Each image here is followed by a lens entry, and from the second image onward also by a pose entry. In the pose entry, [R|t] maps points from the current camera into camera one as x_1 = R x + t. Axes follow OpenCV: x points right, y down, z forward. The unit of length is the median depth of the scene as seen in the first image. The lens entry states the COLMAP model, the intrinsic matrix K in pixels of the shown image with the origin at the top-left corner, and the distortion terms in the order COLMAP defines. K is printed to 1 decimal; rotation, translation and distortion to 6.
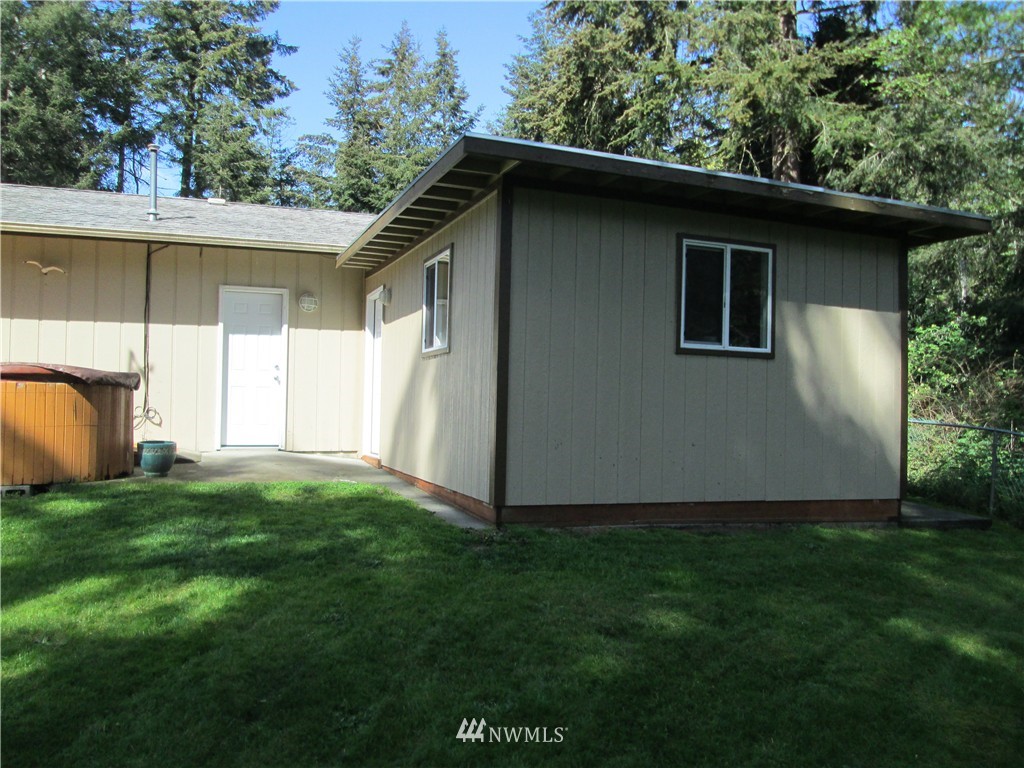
lens RADIAL K [[852.8, 0, 512.0], [0, 852.8, 384.0], [0, 0, 1]] dist [-0.064243, 0.074188]
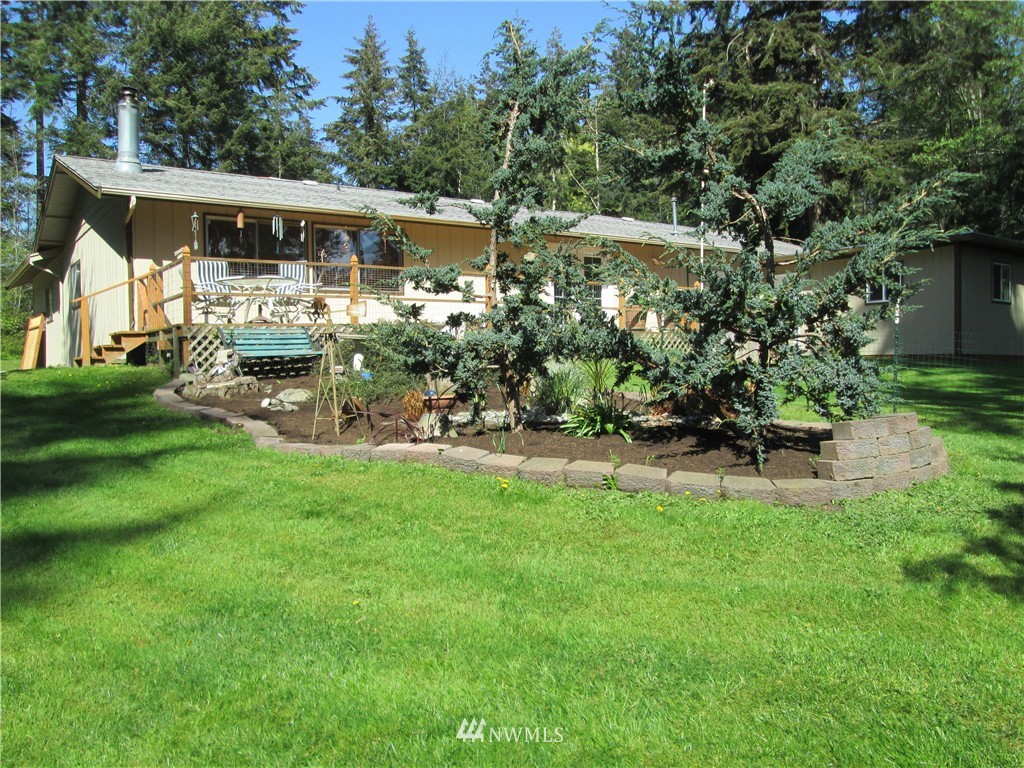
lens RADIAL K [[852.8, 0, 512.0], [0, 852.8, 384.0], [0, 0, 1]] dist [-0.064243, 0.074188]
pose [[0.969437, -0.029156, 0.243601, -0.836466], [0.018638, 0.998796, 0.045370, 0.033988], [-0.244630, -0.039443, 0.968814, -0.542233]]
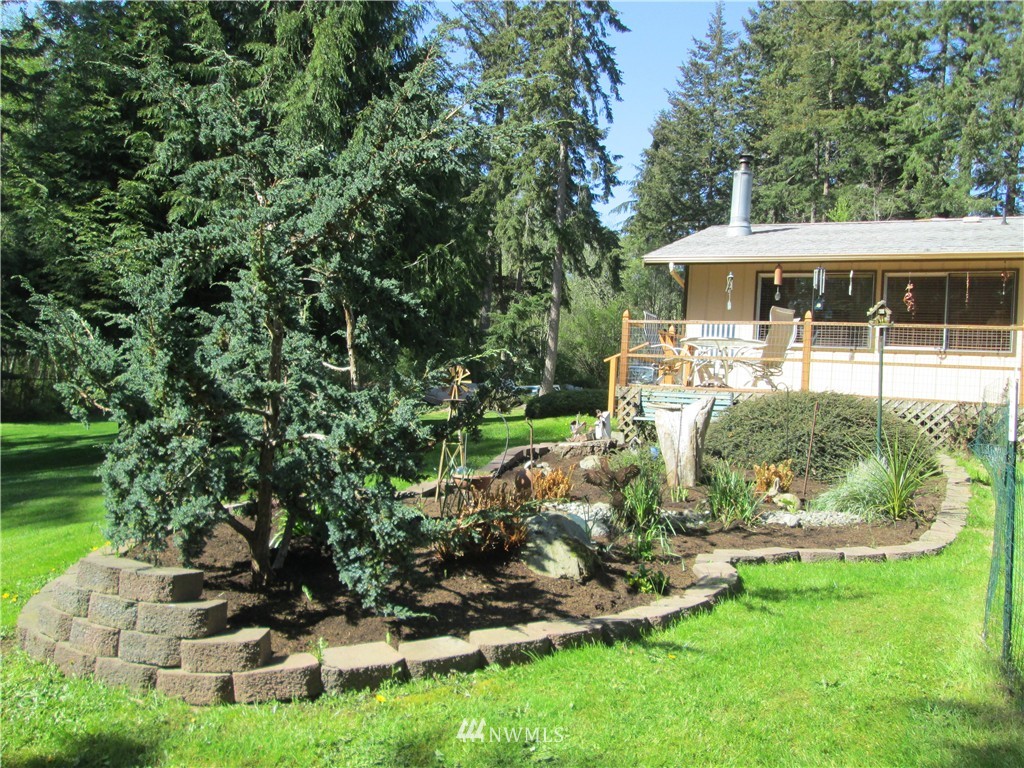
lens RADIAL K [[846.9, 0, 512.0], [0, 846.9, 384.0], [0, 0, 1]] dist [-0.049158, 0.007882]
pose [[0.652954, 0.023632, -0.757029, -0.446675], [-0.039562, 0.999213, -0.002931, 0.016419], [0.756364, 0.031863, 0.653375, -0.346553]]
